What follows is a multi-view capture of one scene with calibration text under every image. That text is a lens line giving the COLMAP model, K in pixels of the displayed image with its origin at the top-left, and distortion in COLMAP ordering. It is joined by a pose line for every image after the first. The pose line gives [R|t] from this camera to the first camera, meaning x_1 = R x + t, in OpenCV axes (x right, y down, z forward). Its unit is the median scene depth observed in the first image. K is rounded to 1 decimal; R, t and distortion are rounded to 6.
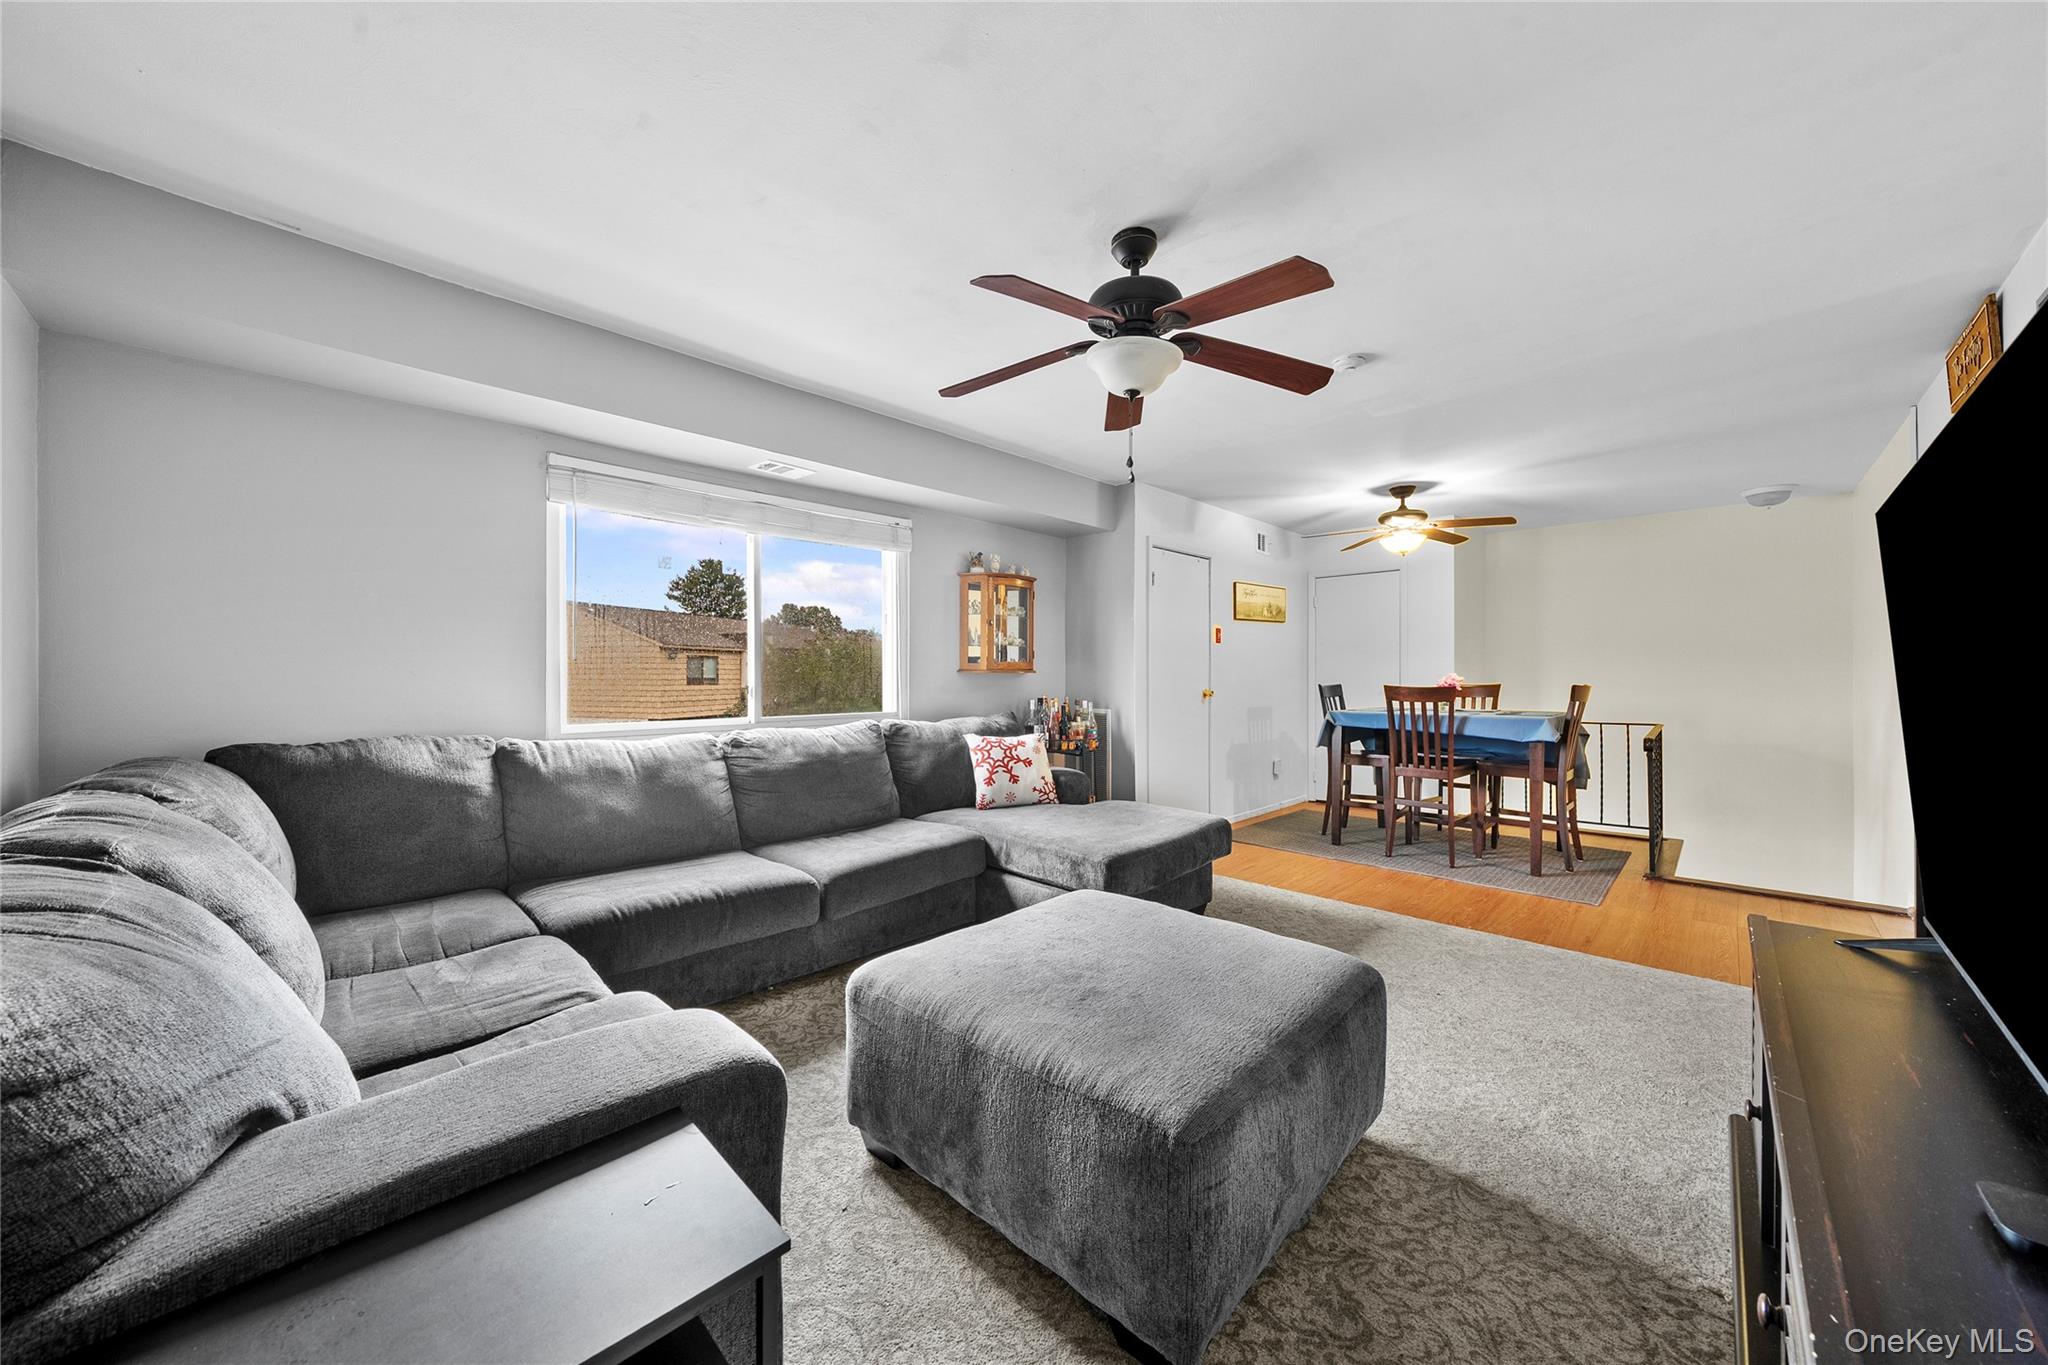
lens RADIAL K [[723.7, 0, 1021.0], [0, 723.7, 677.2], [0, 0, 1]] dist [-0.001151, -0.000004]
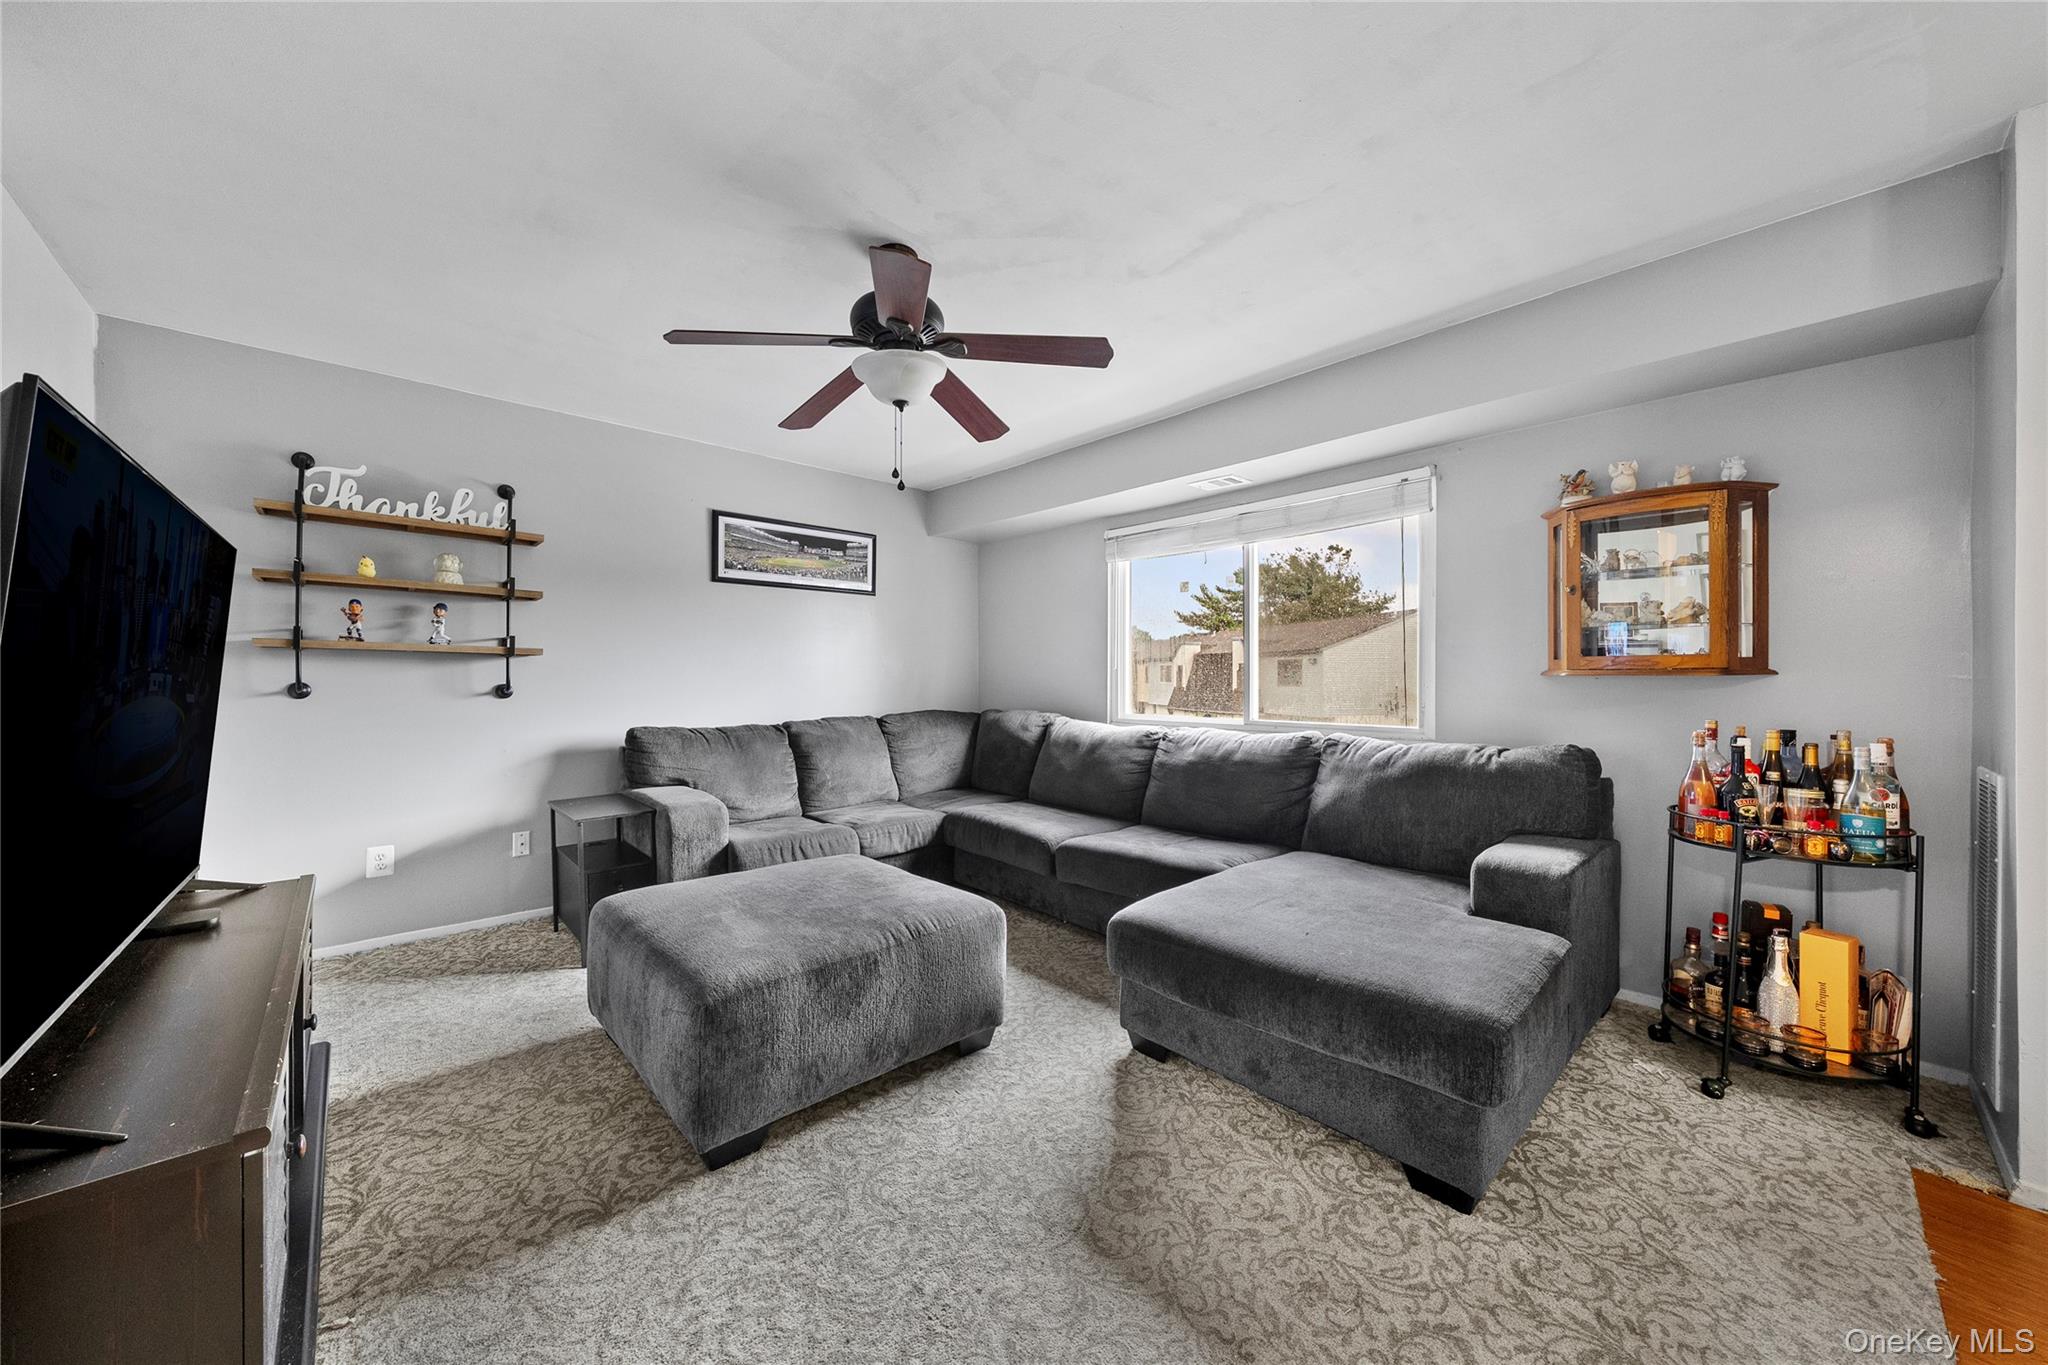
lens RADIAL K [[723.7, 0, 1021.0], [0, 723.7, 677.2], [0, 0, 1]] dist [-0.001151, -0.000004]
pose [[-0.057097, -0.002065, -0.998367, 0.585945], [-0.004608, 0.999988, -0.001805, -0.001047], [0.998358, 0.004497, -0.057106, 0.614235]]
